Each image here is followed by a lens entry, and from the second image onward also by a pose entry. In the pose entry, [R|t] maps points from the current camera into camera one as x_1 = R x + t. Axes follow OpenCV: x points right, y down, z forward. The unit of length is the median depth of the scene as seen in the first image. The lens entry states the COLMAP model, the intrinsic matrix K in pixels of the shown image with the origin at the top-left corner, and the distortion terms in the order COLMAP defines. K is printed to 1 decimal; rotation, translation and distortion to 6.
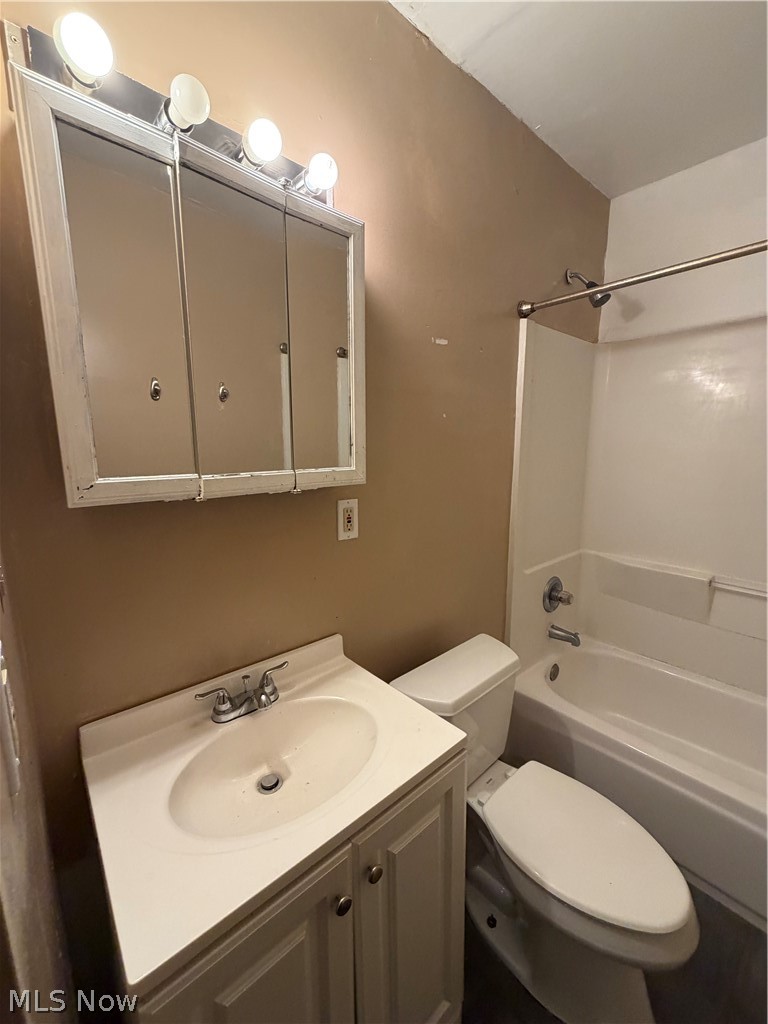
lens RADIAL K [[411.0, 0, 385.7], [0, 411.0, 512.0], [0, 0, 1]] dist [0.001690, -0.000528]
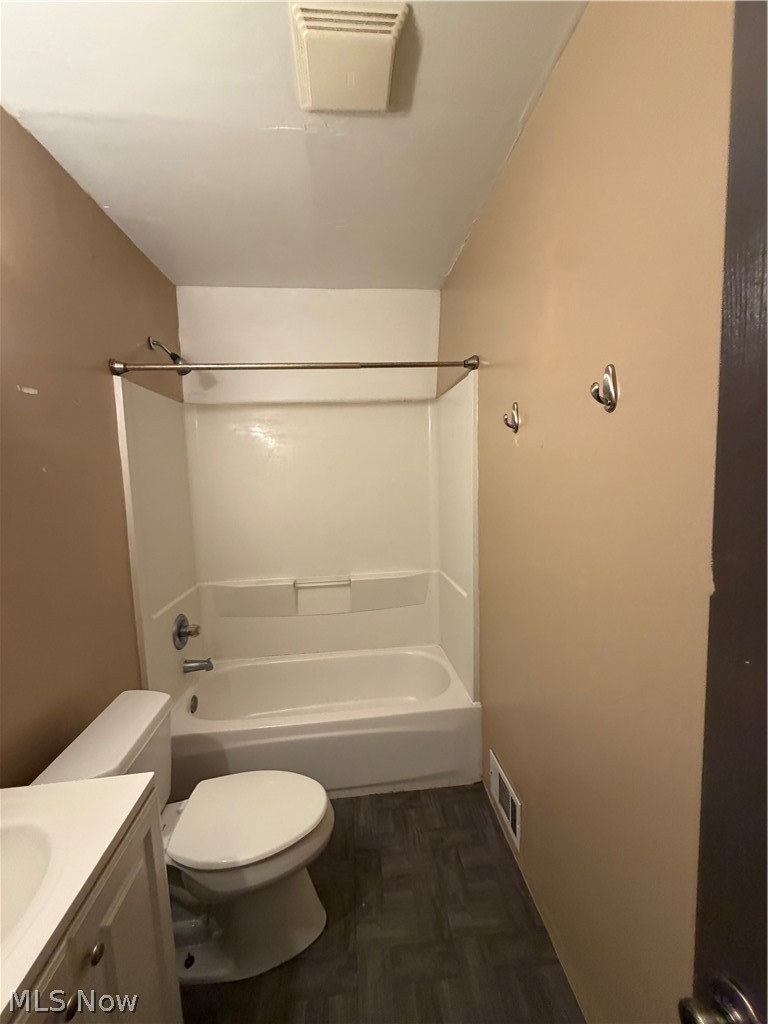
lens RADIAL K [[411.0, 0, 385.7], [0, 411.0, 512.0], [0, 0, 1]] dist [0.001690, -0.000528]
pose [[0.586123, -0.092313, 0.804946, -0.120405], [0.166003, 0.986095, -0.007787, -0.007881], [-0.793034, 0.138188, 0.593297, -0.098200]]
